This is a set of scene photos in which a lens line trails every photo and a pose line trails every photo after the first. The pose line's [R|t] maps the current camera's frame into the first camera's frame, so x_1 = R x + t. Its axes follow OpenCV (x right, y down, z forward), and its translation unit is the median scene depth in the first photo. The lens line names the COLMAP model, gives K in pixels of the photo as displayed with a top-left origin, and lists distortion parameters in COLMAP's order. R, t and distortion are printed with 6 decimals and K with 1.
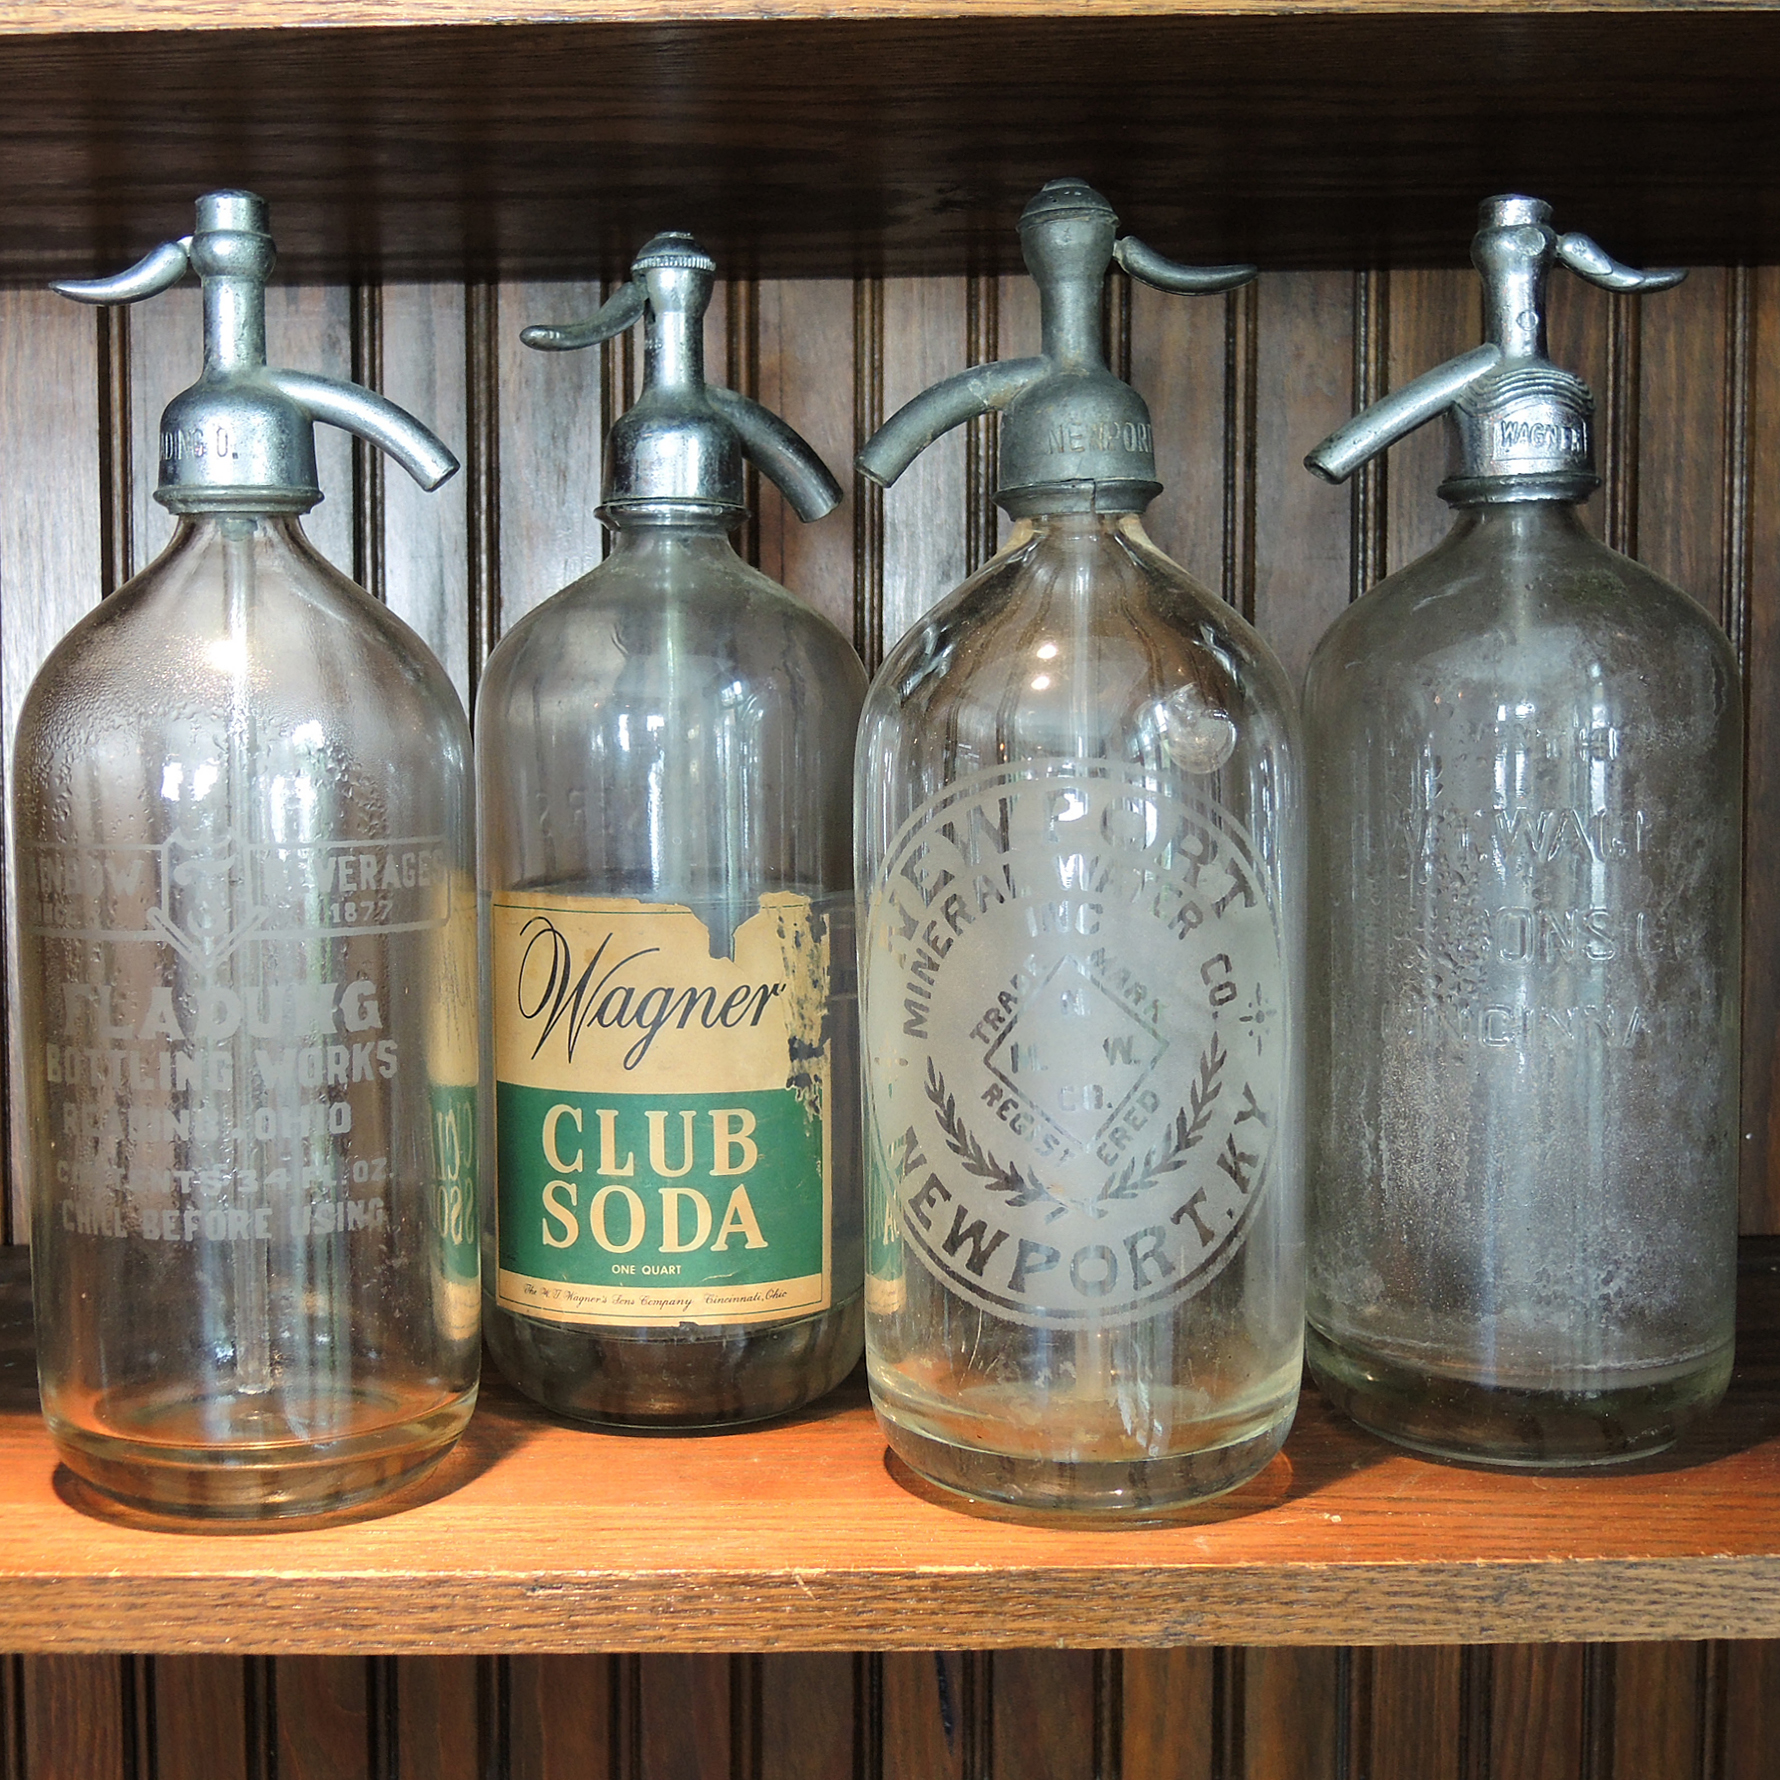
lens RADIAL K [[2010.1, 0, 890.0], [0, 2010.1, 890.0], [0, 0, 1]] dist [-0.015433, -0.023914]
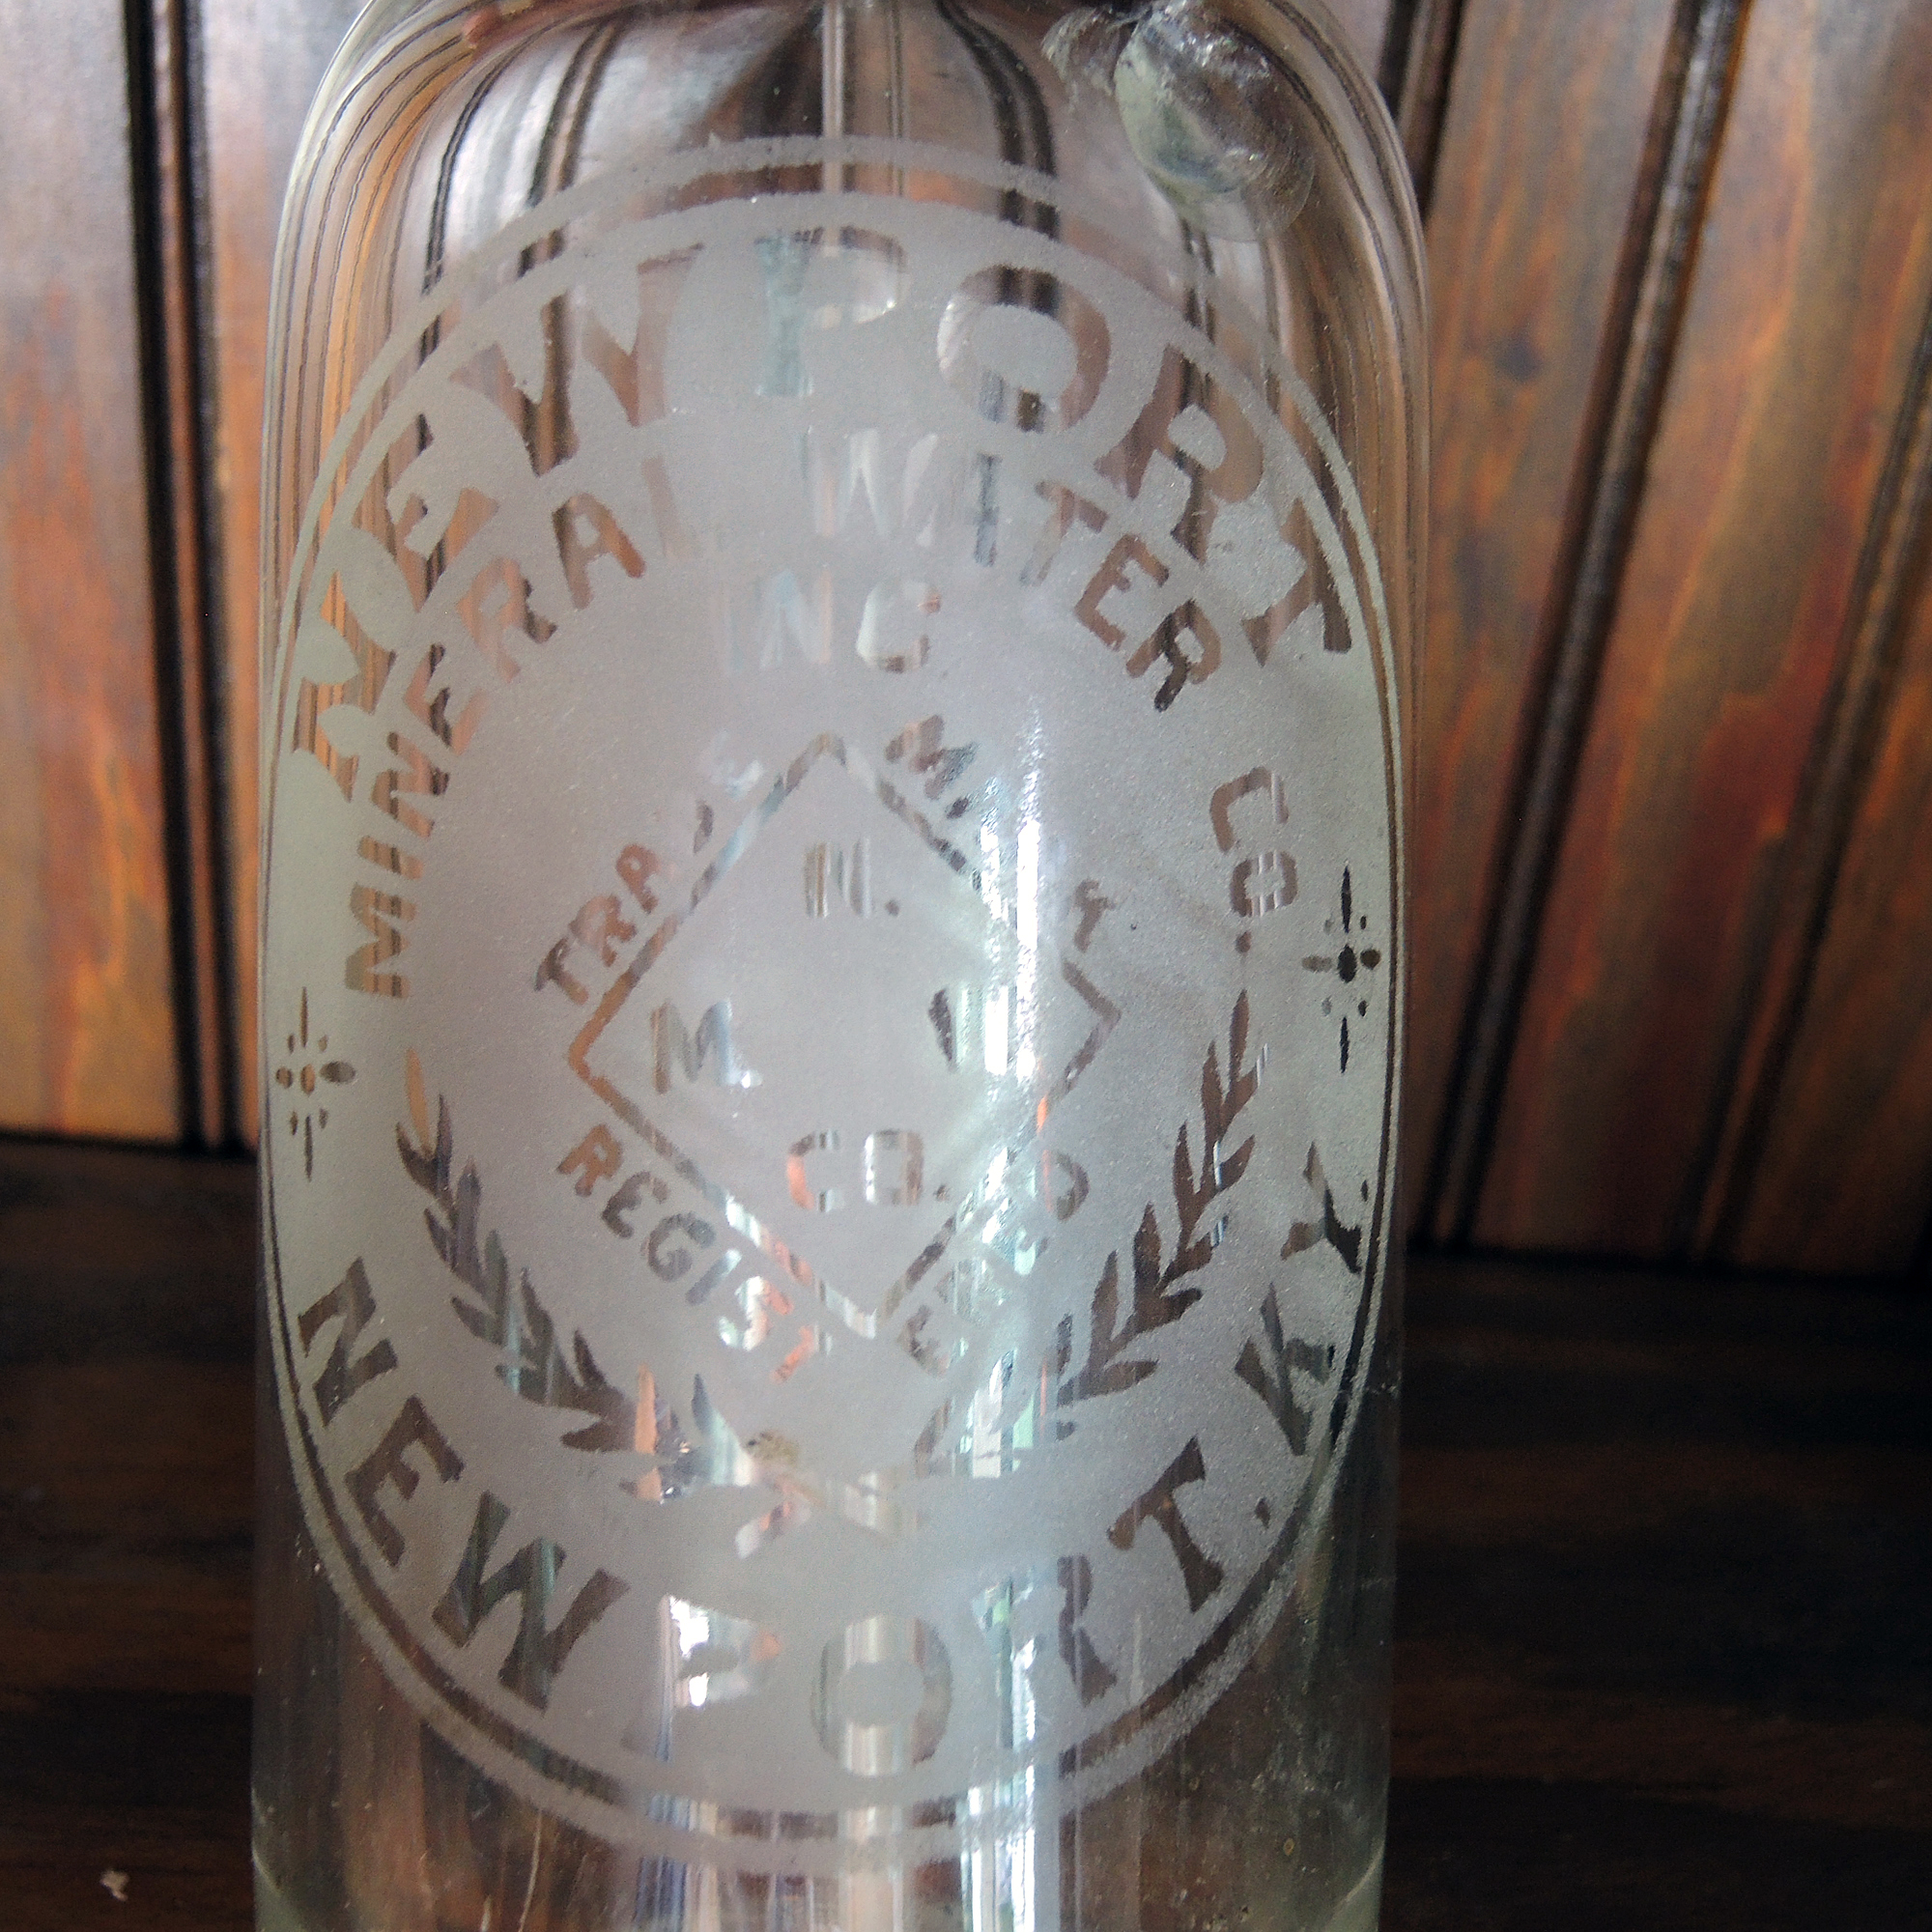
lens RADIAL K [[2181.8, 0, 966.0], [0, 2181.8, 966.0], [0, 0, 1]] dist [-0.015433, -0.023914]
pose [[0.985087, 0.034053, 0.168652, 0.050232], [-0.024915, 0.998119, -0.056008, 0.088713], [-0.170242, 0.050971, 0.984083, 0.633763]]
